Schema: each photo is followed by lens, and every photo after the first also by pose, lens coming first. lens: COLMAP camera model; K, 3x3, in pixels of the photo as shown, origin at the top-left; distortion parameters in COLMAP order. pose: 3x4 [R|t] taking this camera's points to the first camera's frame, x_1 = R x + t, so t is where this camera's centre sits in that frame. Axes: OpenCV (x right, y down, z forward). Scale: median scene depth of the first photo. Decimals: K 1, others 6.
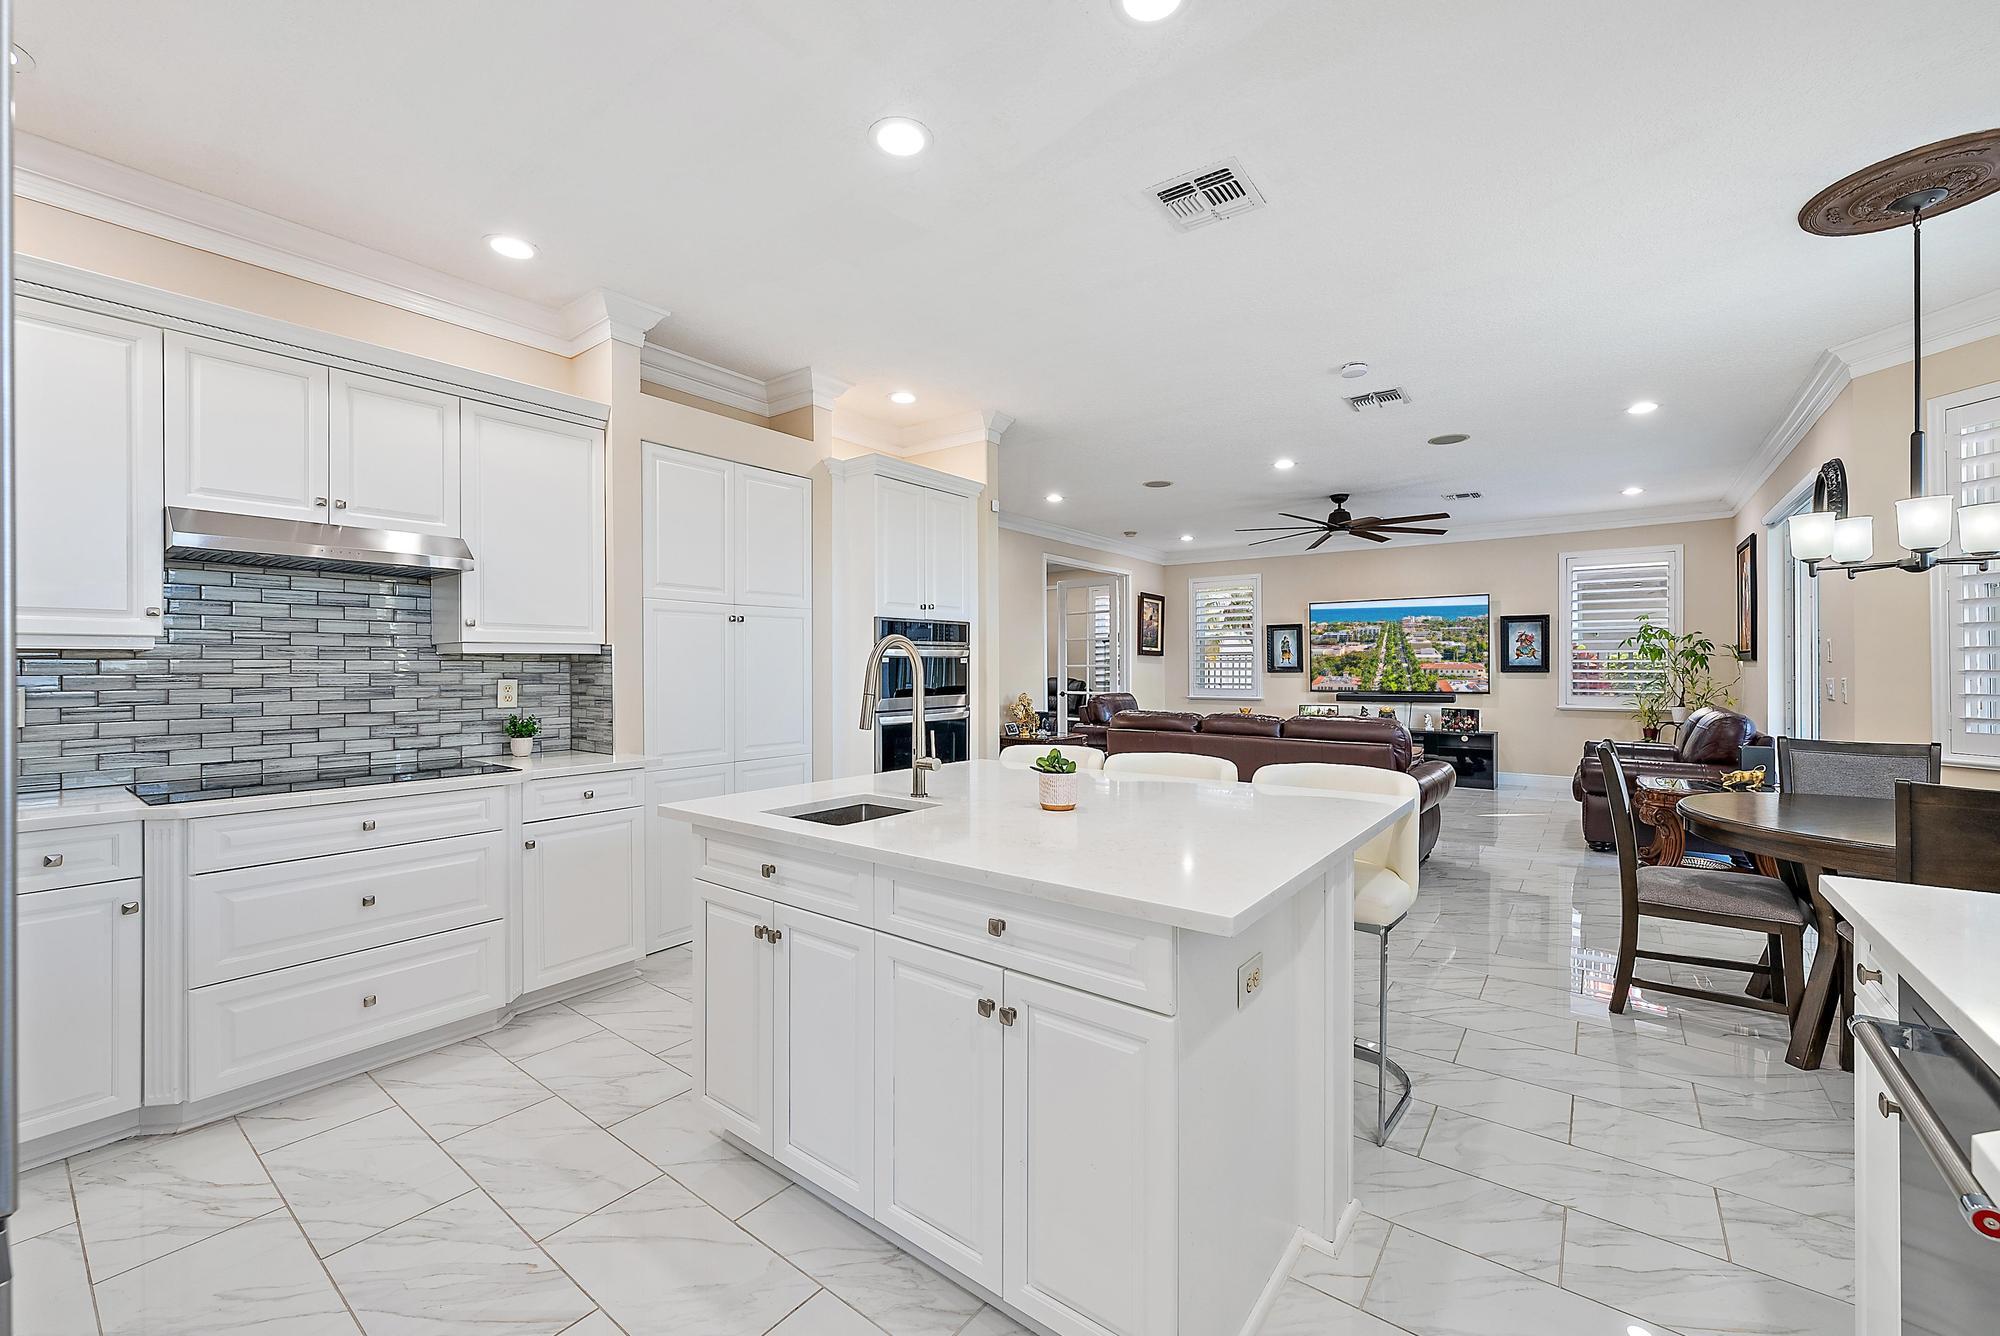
lens RADIAL K [[798.9, 0, 1000.0], [0, 798.9, 668.0], [0, 0, 1]] dist [-0.000740, -0.000046]
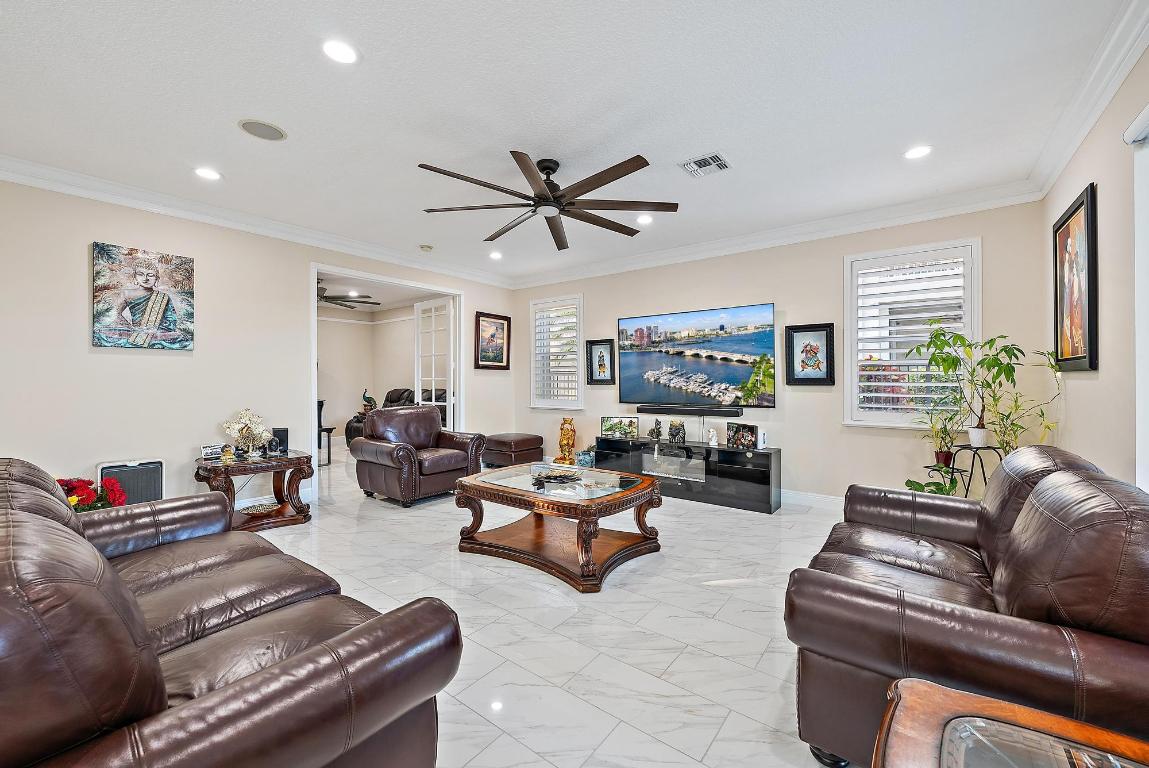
lens RADIAL K [[456.7, 0, 571.8], [0, 456.7, 378.7], [0, 0, 1]] dist [-0.000046, 0.000467]
pose [[0.999966, -0.000493, -0.008274, 0.384499], [0.000469, 0.999996, -0.002867, -0.000806], [0.008276, 0.002863, 0.999962, 0.463790]]
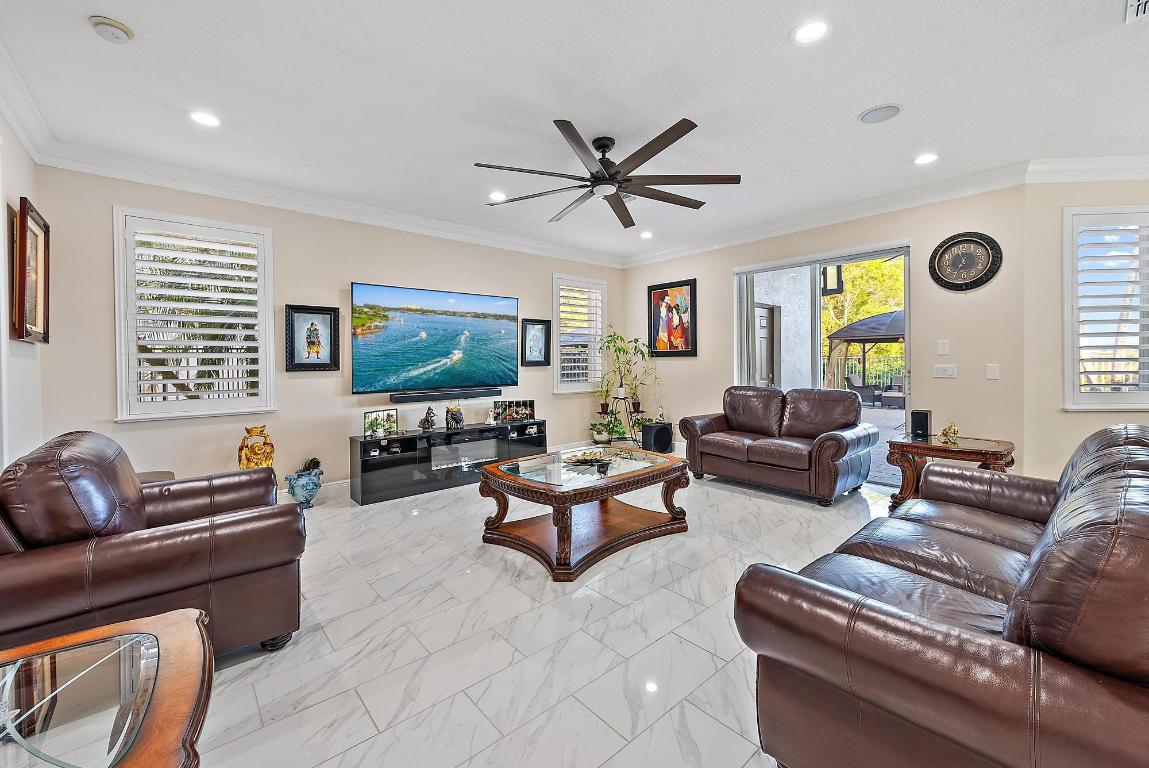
lens RADIAL K [[472.7, 0, 596.4], [0, 472.7, 360.8], [0, 0, 1]] dist [0.000207, 0.000142]
pose [[0.169242, -0.002567, 0.985571, -0.036967], [0.006590, 0.999977, 0.001473, -0.003112], [-0.985552, 0.006245, 0.169256, 0.793112]]
